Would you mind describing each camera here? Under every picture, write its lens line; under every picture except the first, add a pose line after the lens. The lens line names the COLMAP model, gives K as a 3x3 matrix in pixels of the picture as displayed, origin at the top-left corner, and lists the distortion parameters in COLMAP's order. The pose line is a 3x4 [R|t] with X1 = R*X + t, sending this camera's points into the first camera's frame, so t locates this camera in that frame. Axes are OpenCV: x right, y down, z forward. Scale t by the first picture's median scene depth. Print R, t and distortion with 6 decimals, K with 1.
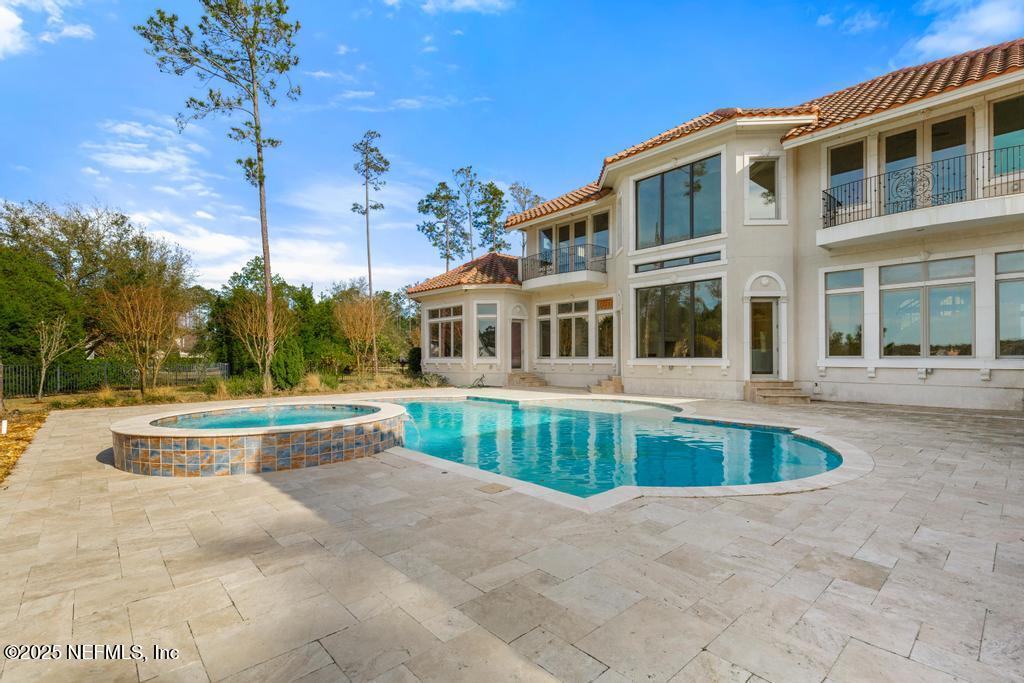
lens RADIAL K [[463.2, 0, 516.0], [0, 463.2, 352.2], [0, 0, 1]] dist [-0.001119, 0.000009]
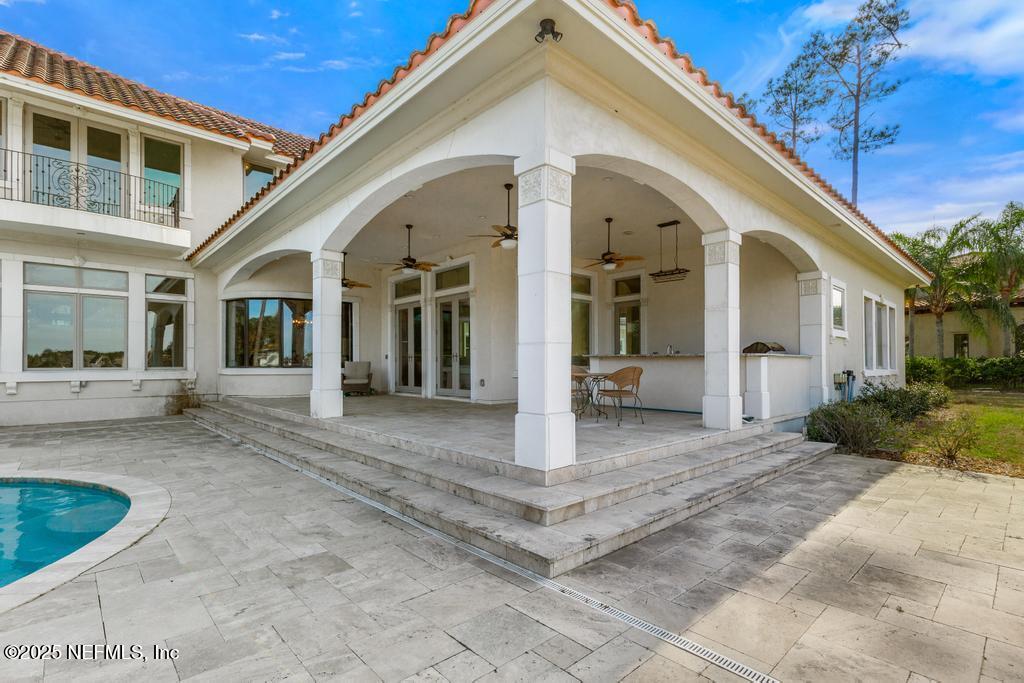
lens RADIAL K [[477.9, 0, 515.1], [0, 477.9, 360.4], [0, 0, 1]] dist [0.000207, -0.000251]
pose [[-0.006272, 0.011455, 0.999915, -0.091217], [-0.005176, 0.999921, -0.011487, -0.000577], [-0.999967, -0.005248, -0.006213, 0.122347]]
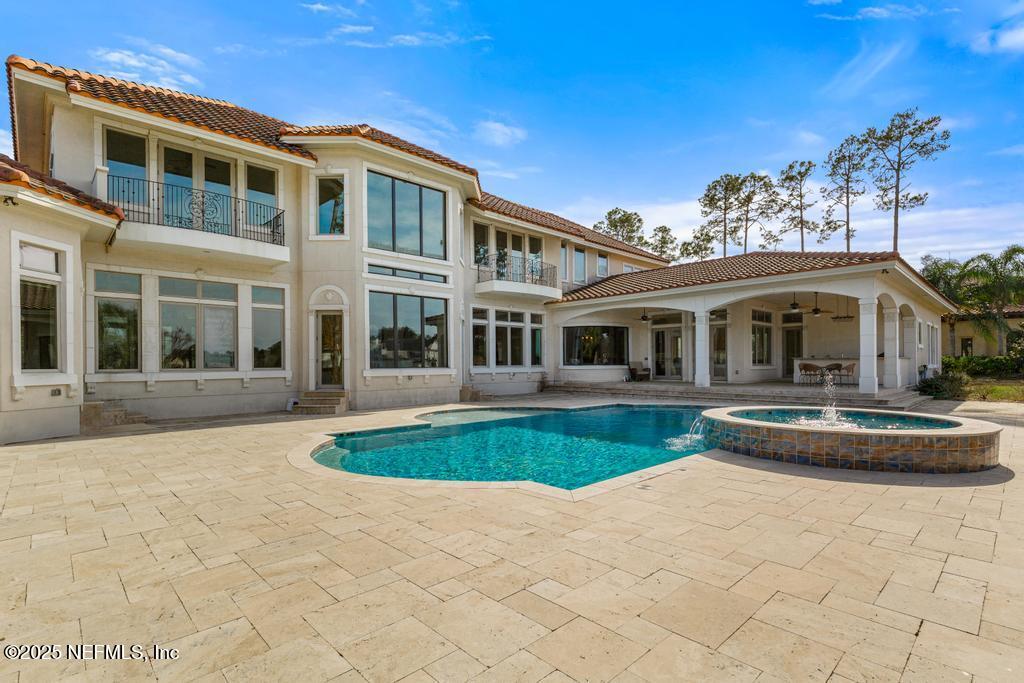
lens RADIAL K [[487.6, 0, 514.7], [0, 487.6, 362.2], [0, 0, 1]] dist [0.002680, -0.000038]
pose [[-0.022077, 0.008679, 0.999719, -0.956457], [-0.000956, 0.999962, -0.008703, 0.011900], [-0.999756, -0.001148, -0.022068, 1.035250]]
